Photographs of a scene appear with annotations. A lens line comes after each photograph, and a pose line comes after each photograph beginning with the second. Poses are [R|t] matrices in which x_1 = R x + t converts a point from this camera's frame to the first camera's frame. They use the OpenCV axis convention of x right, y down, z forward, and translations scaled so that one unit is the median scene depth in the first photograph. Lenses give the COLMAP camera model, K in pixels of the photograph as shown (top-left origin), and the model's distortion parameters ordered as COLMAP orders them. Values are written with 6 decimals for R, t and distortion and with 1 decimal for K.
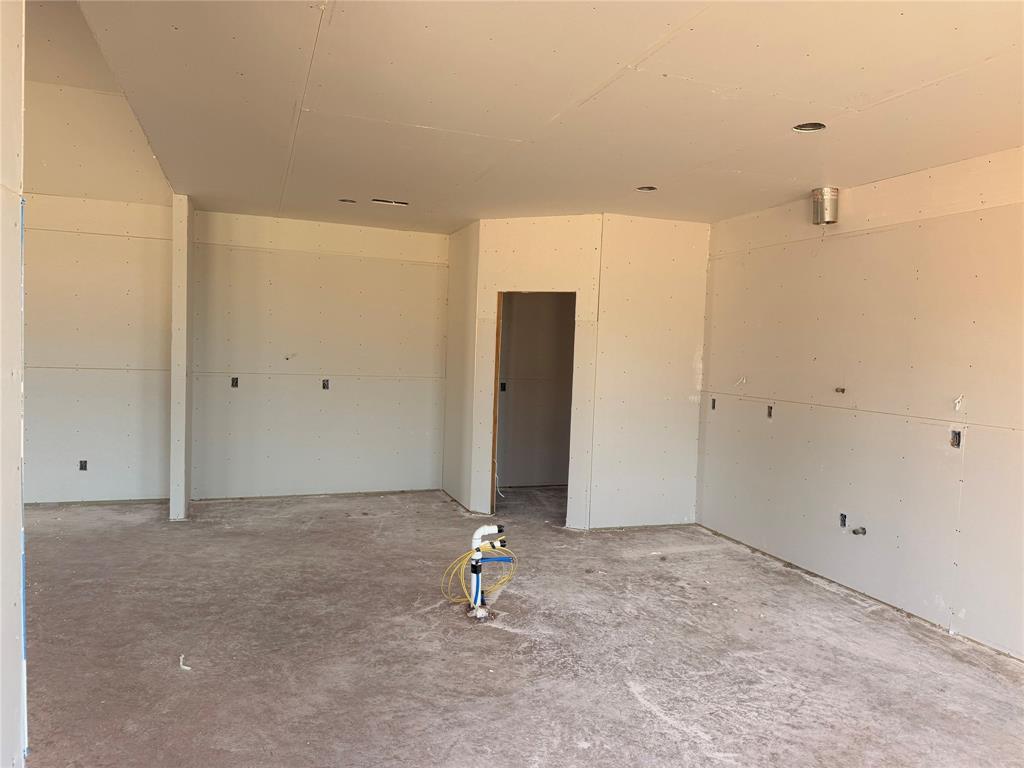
lens RADIAL K [[714.9, 0, 505.1], [0, 714.9, 386.0], [0, 0, 1]] dist [0.105299, -0.174660]
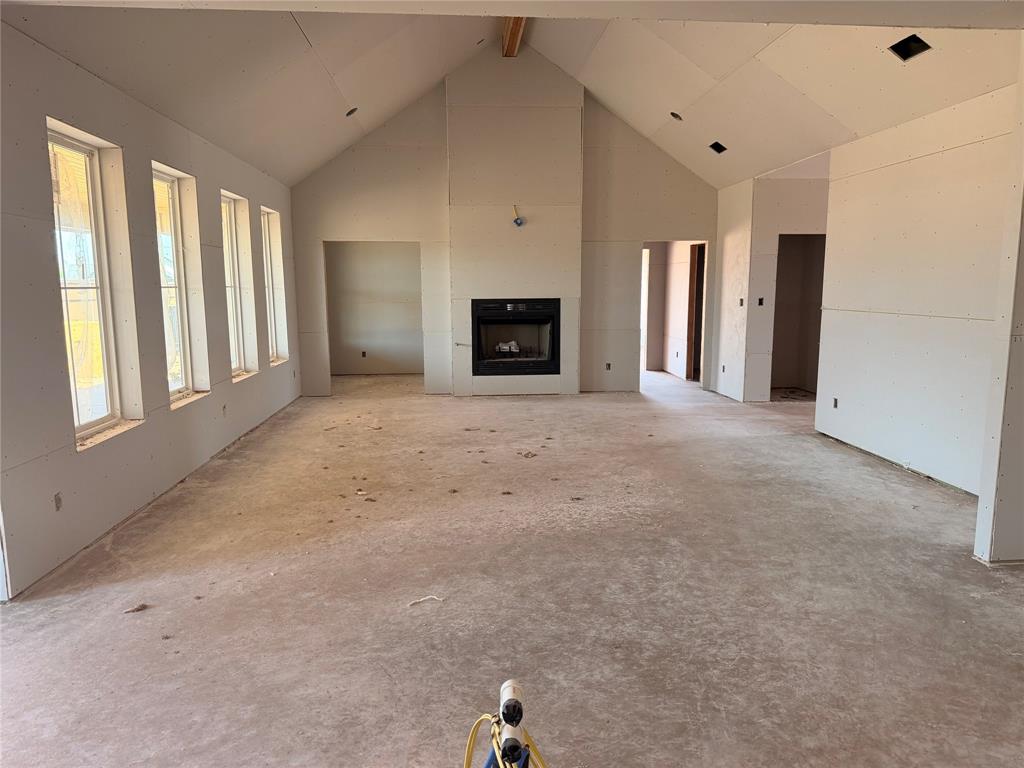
lens RADIAL K [[714.9, 0, 505.1], [0, 714.9, 386.0], [0, 0, 1]] dist [0.105299, -0.174660]
pose [[-0.246262, 0.103058, -0.963709, 0.343676], [-0.061404, 0.990674, 0.121632, -0.026355], [0.967256, 0.089129, -0.237637, 1.015135]]
